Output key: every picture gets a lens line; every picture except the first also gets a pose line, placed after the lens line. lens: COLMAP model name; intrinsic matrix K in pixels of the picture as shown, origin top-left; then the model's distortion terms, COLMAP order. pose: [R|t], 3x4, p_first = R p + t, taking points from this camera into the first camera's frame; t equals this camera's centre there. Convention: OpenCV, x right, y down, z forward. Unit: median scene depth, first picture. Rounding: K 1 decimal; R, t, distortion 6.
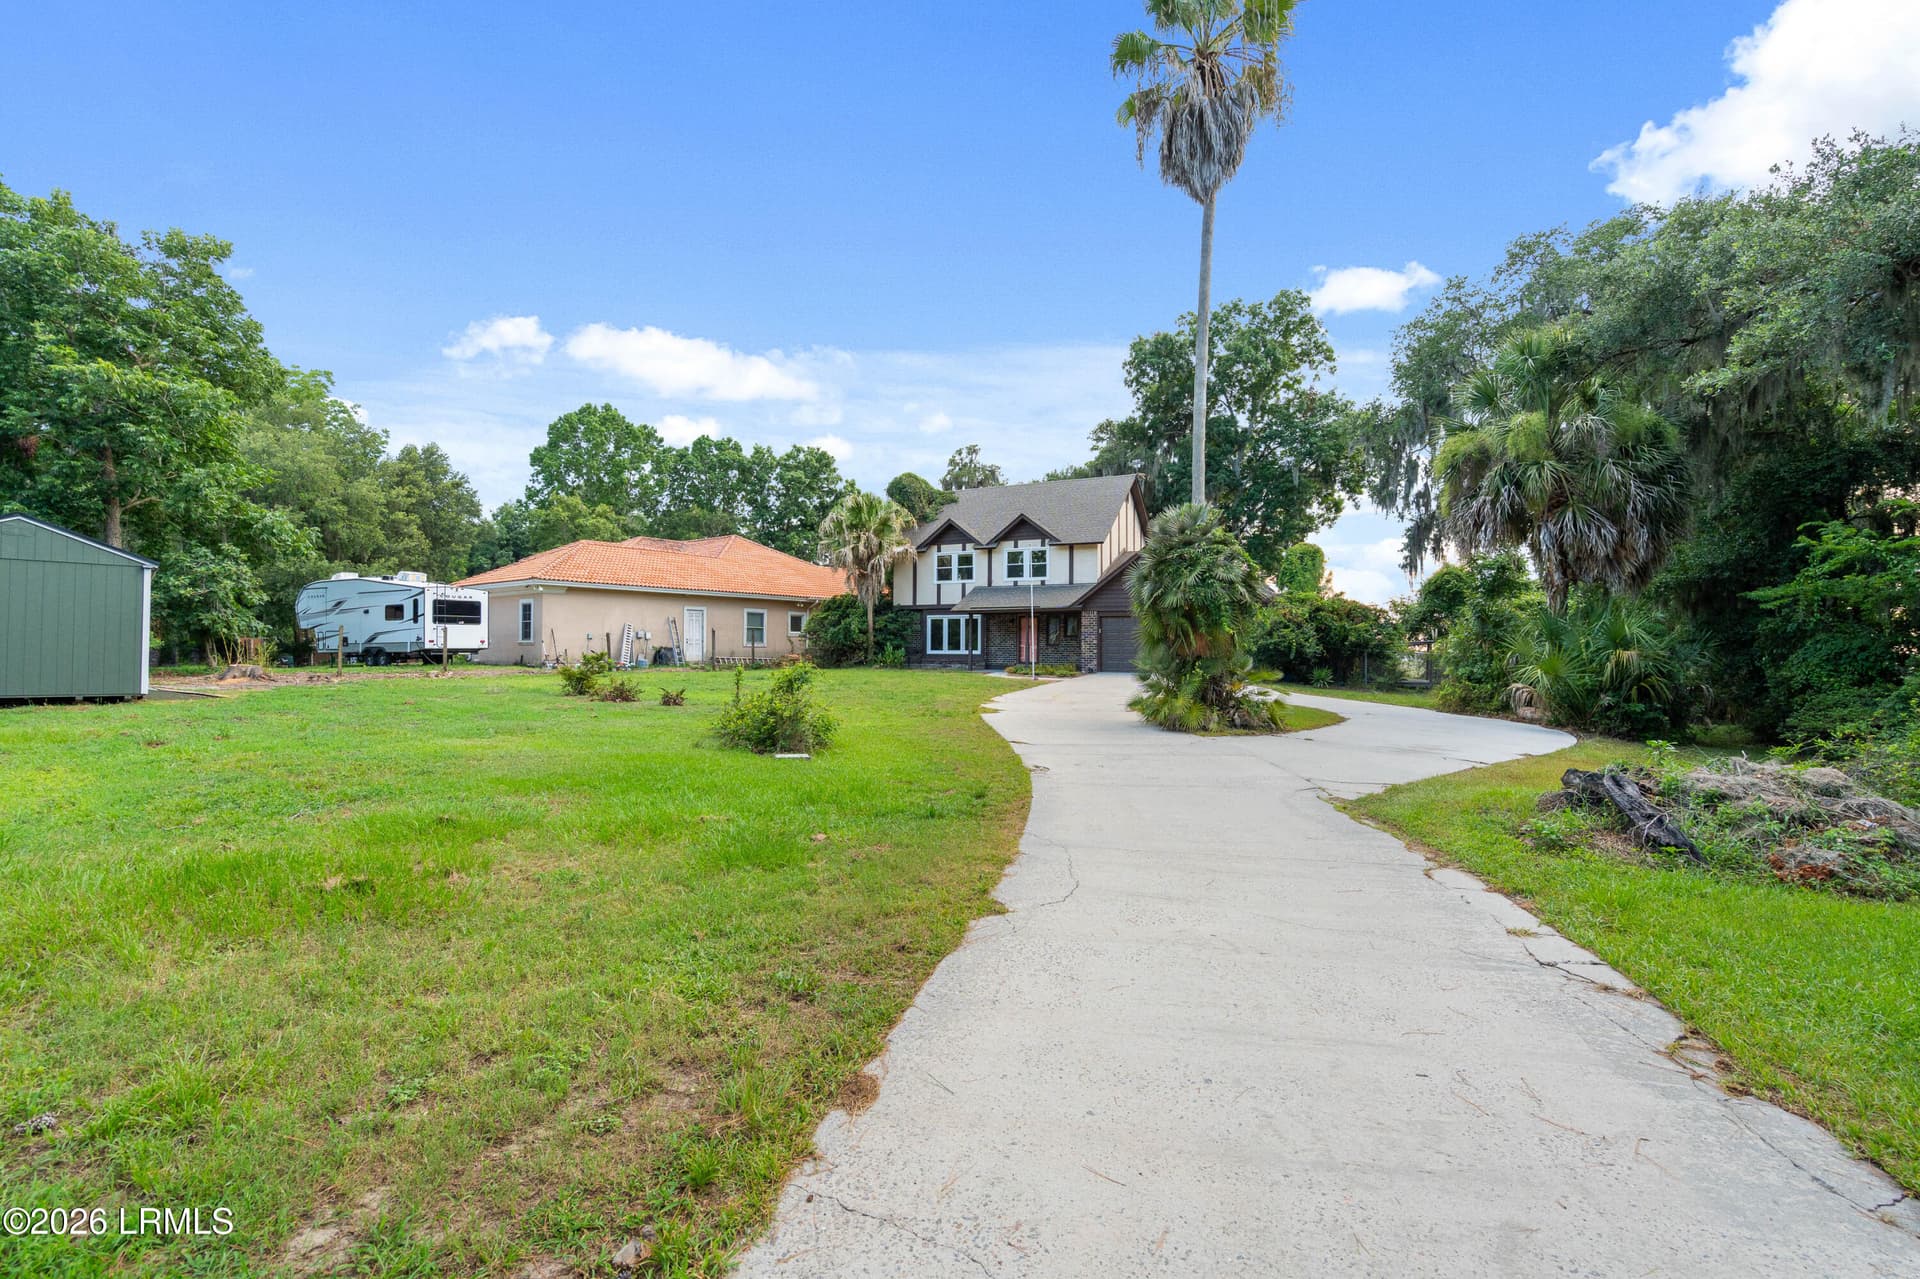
lens RADIAL K [[866.4, 0, 949.0], [0, 866.4, 636.5], [0, 0, 1]] dist [-0.001800, 0.001292]
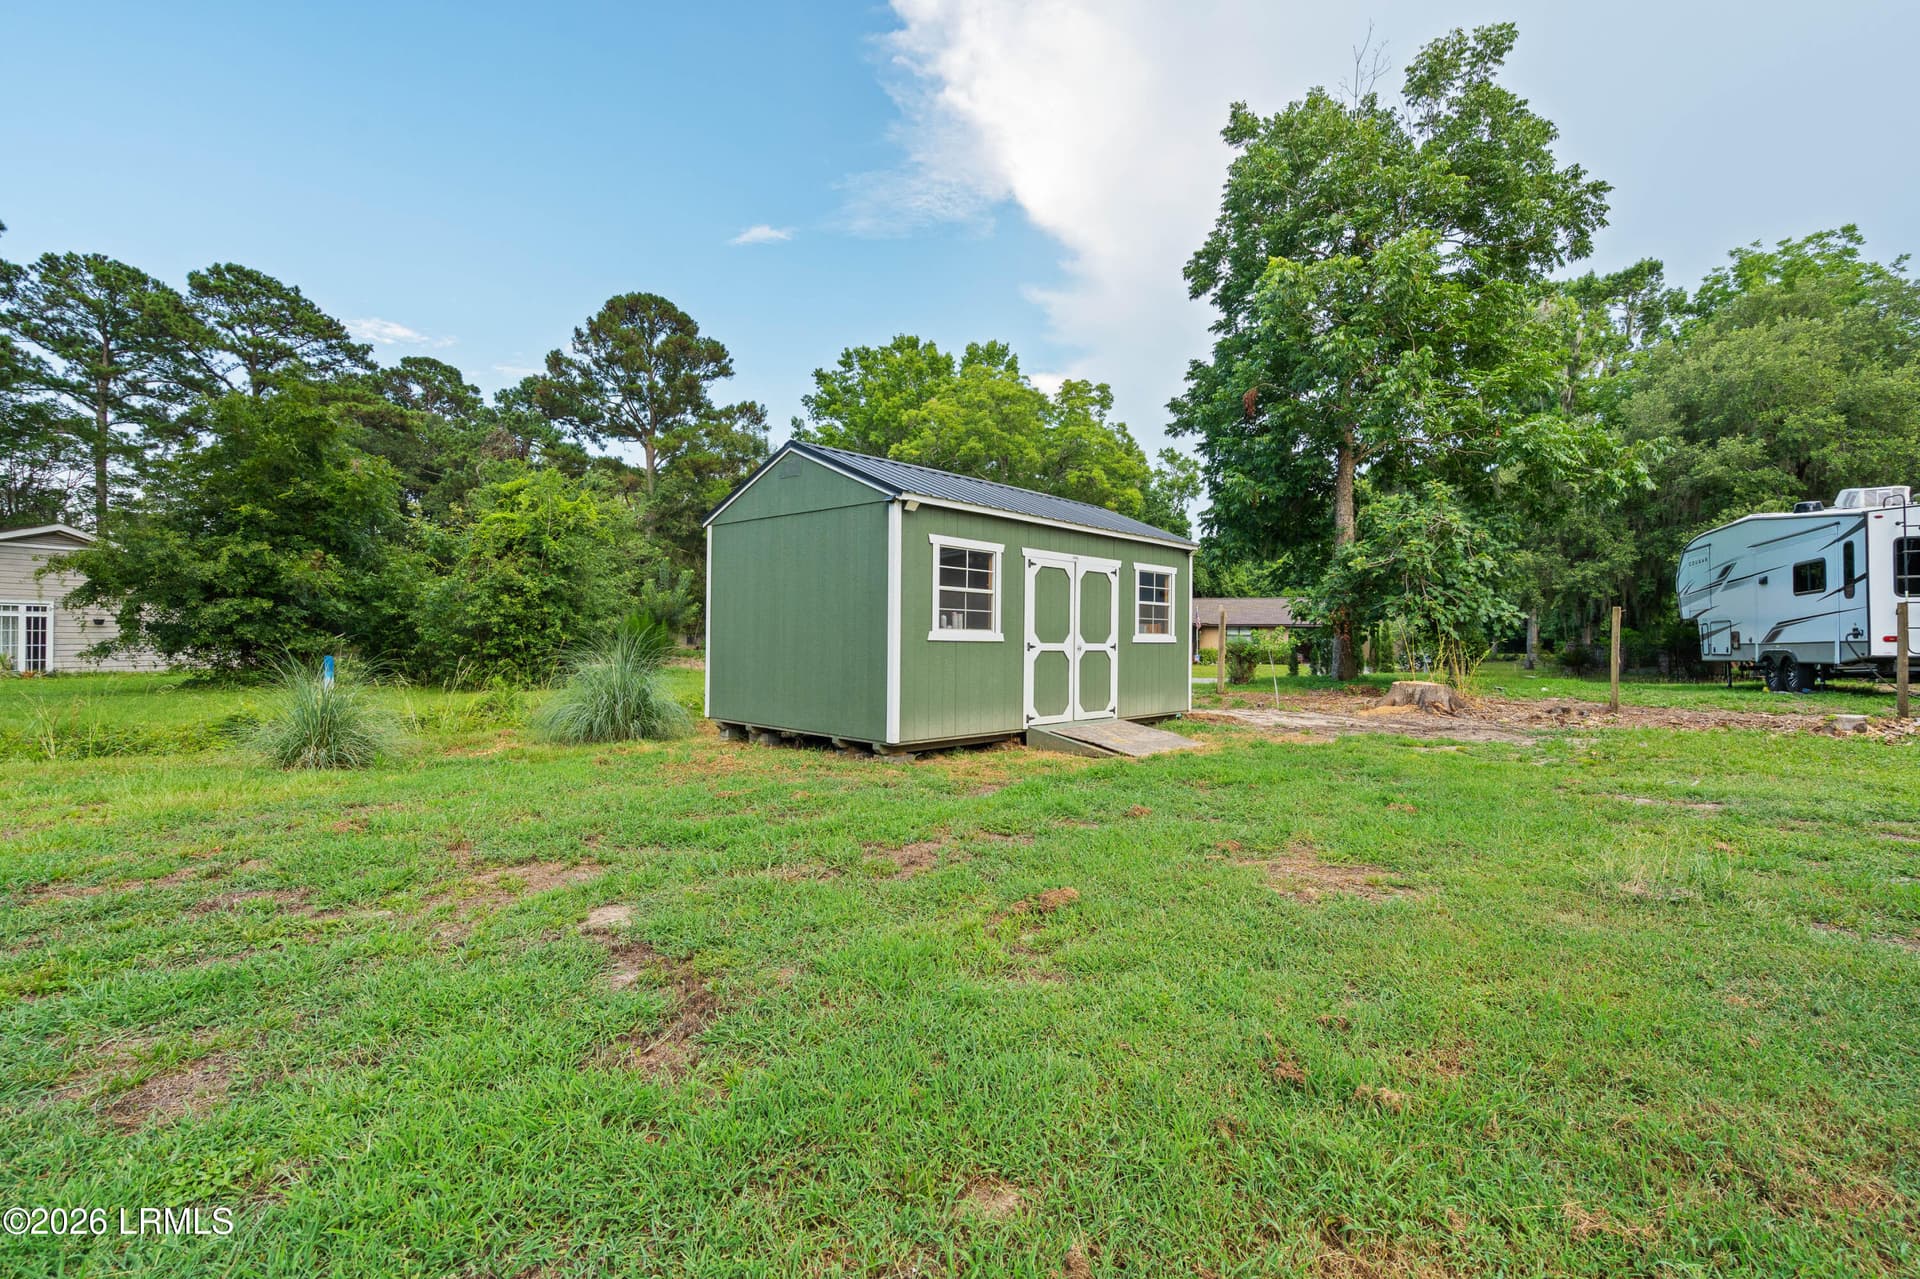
lens RADIAL K [[790.8, 0, 980.9], [0, 790.8, 636.1], [0, 0, 1]] dist [-0.011777, 0.000000]
pose [[0.017486, -0.002634, -0.999844, -0.231183], [0.007551, 0.999968, -0.002502, 0.000954], [0.999819, -0.007506, 0.017506, 0.544646]]
